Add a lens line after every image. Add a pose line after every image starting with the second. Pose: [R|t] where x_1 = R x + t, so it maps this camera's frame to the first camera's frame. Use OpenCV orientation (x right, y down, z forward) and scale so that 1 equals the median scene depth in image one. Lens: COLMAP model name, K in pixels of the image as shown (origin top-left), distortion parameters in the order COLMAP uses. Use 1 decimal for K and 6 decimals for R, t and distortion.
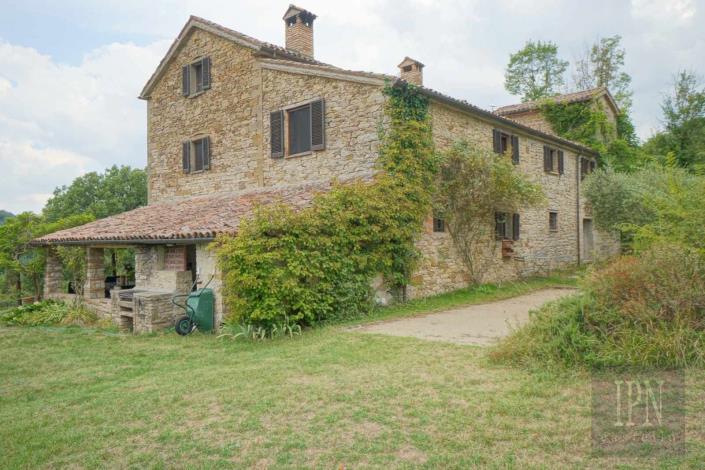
lens RADIAL K [[552.5, 0, 353.6], [0, 552.5, 236.4], [0, 0, 1]] dist [0.000805, -0.002881]
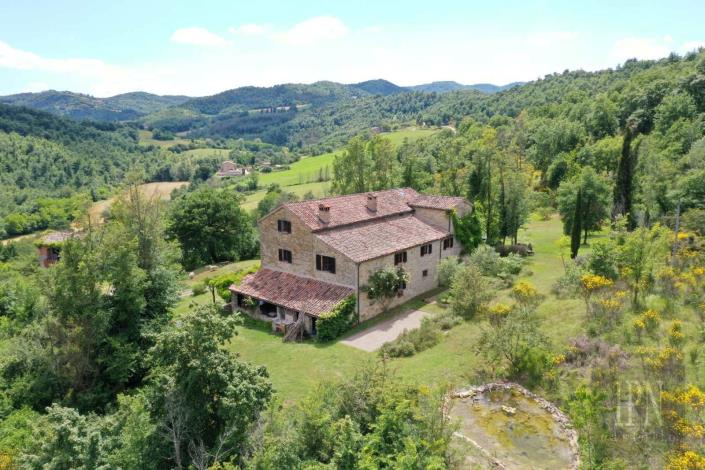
lens RADIAL K [[552.5, 0, 351.2], [0, 552.5, 237.4], [0, 0, 1]] dist [0.000805, -0.002881]
pose [[0.999998, 0.000160, 0.002007, 0.026797], [-0.000552, 0.980408, 0.196979, -0.832963], [-0.001936, -0.196980, 0.980406, -1.731237]]
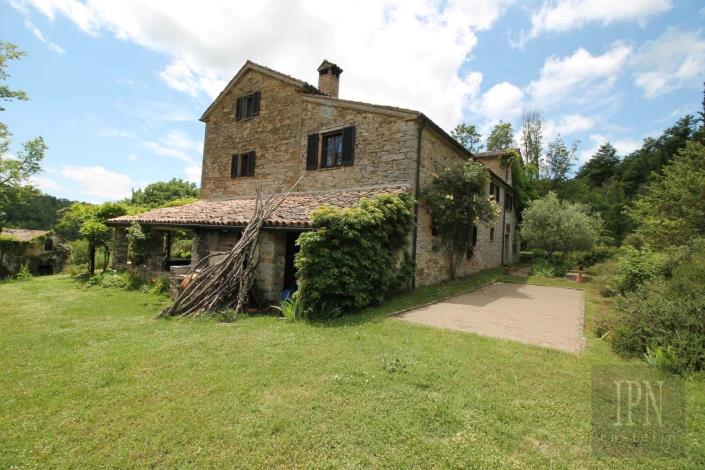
lens RADIAL K [[344.6, 0, 356.6], [0, 344.6, 228.7], [0, 0, 1]] dist [-0.019621, -0.000046]
pose [[0.992200, 0.072008, 0.101751, -0.097624], [-0.069476, 0.997185, -0.028215, 0.009400], [-0.103496, 0.020926, 0.994410, 0.180703]]
